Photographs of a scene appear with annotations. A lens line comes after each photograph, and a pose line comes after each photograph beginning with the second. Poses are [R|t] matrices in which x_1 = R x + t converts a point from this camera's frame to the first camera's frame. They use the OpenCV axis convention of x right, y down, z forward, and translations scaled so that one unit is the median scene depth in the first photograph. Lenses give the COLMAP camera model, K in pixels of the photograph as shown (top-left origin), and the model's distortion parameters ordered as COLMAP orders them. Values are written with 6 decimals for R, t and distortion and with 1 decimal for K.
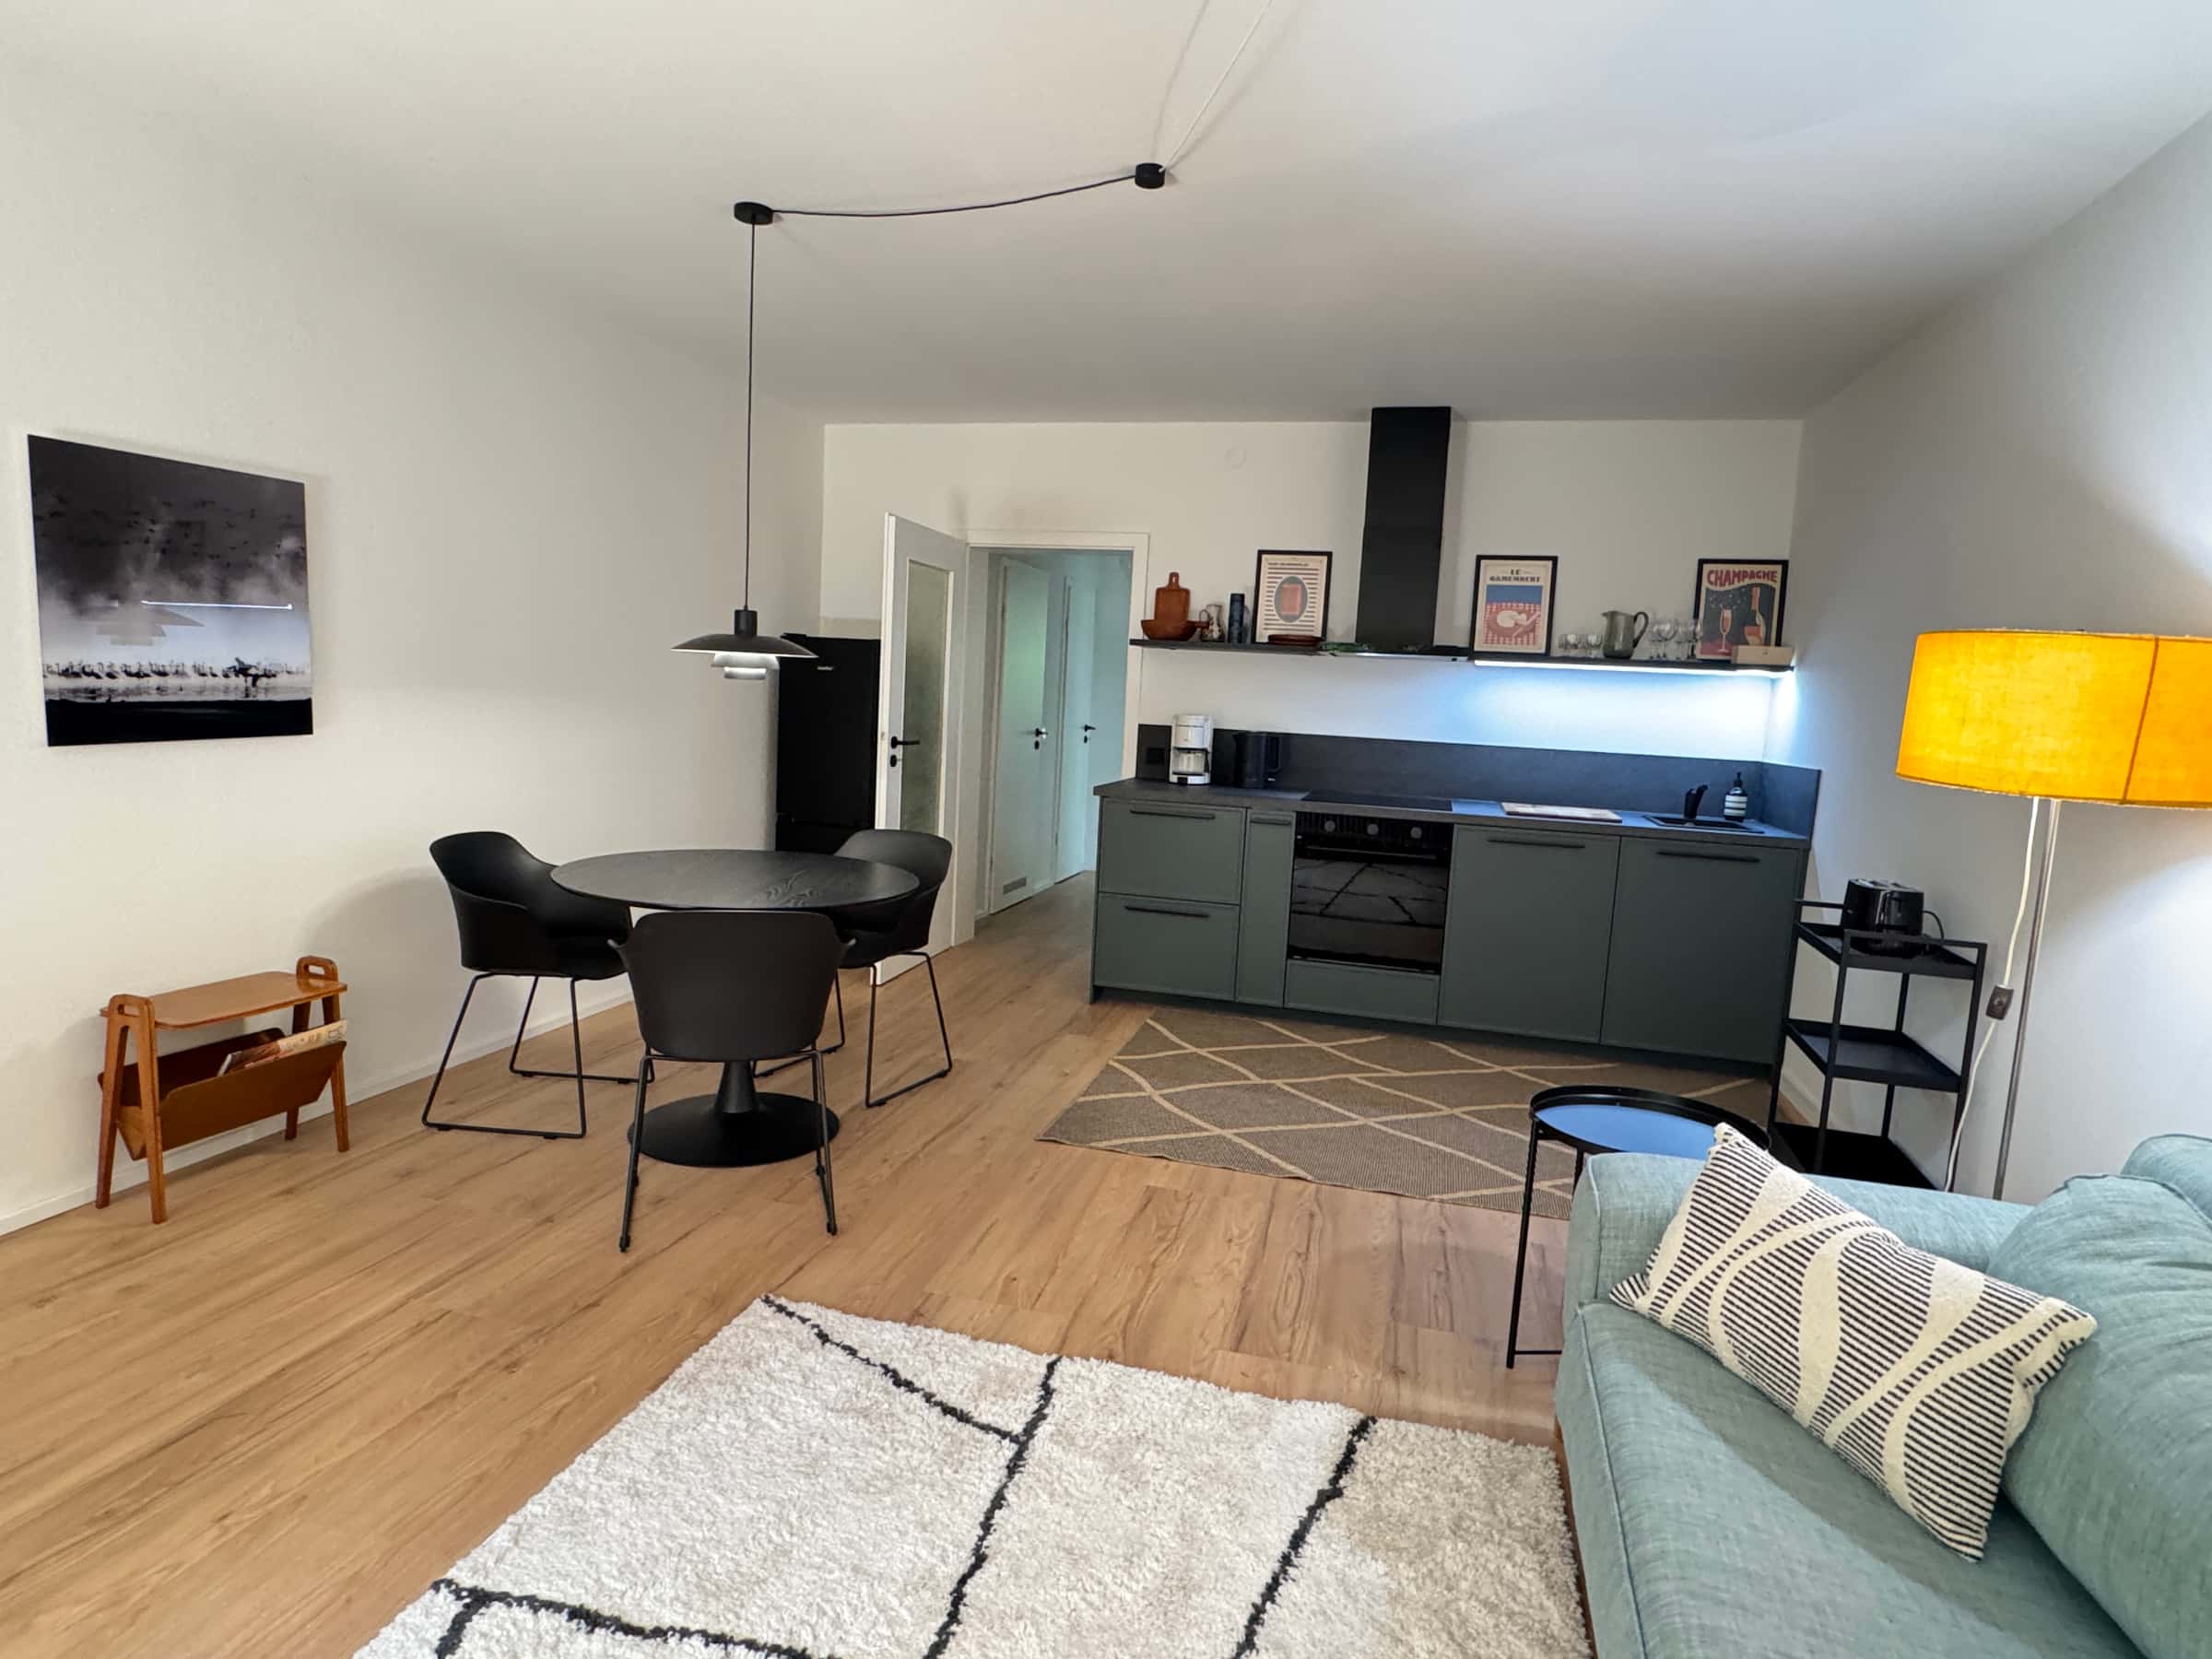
lens RADIAL K [[1231.7, 0, 1106.0], [0, 1231.7, 829.5], [0, 0, 1]] dist [0.000213, 0.000025]
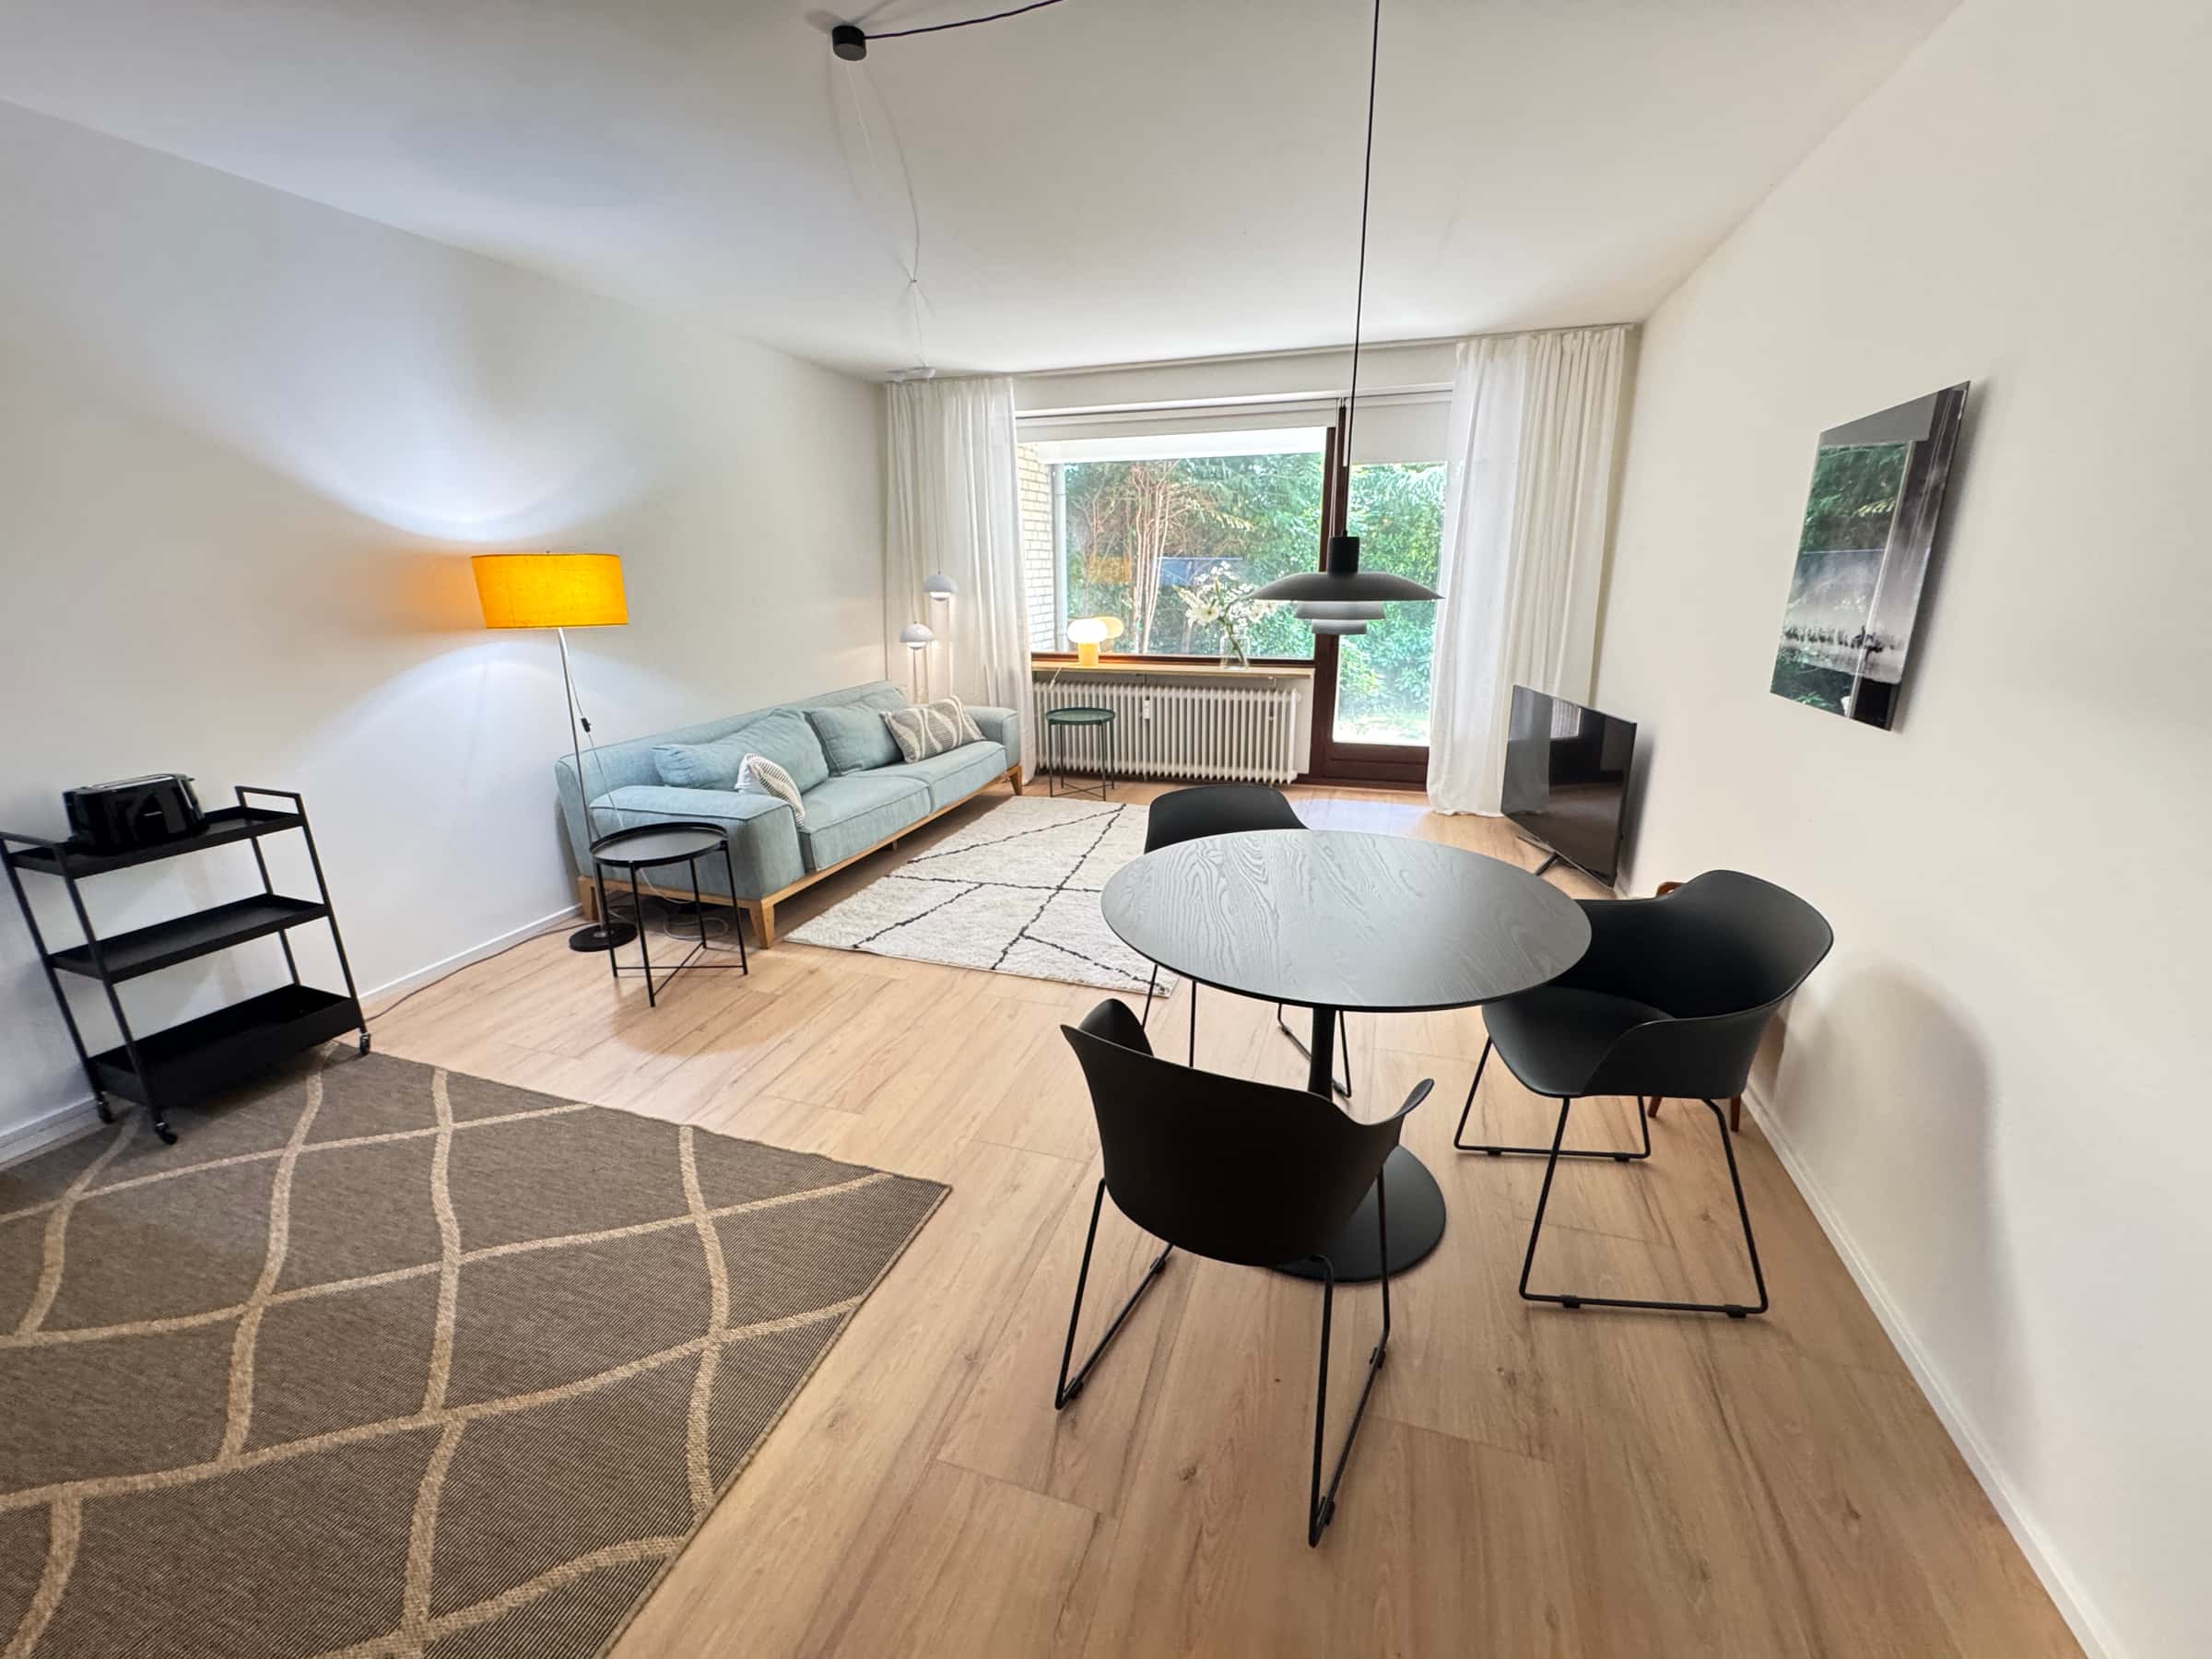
lens RADIAL K [[876.3, 0, 1106.0], [0, 876.3, 829.5], [0, 0, 1]] dist [0.002315, 0.000340]
pose [[-0.997642, -0.053727, 0.042712, -0.196400], [-0.032464, 0.917662, 0.396033, -0.232841], [-0.060472, 0.393712, -0.917243, 1.638556]]
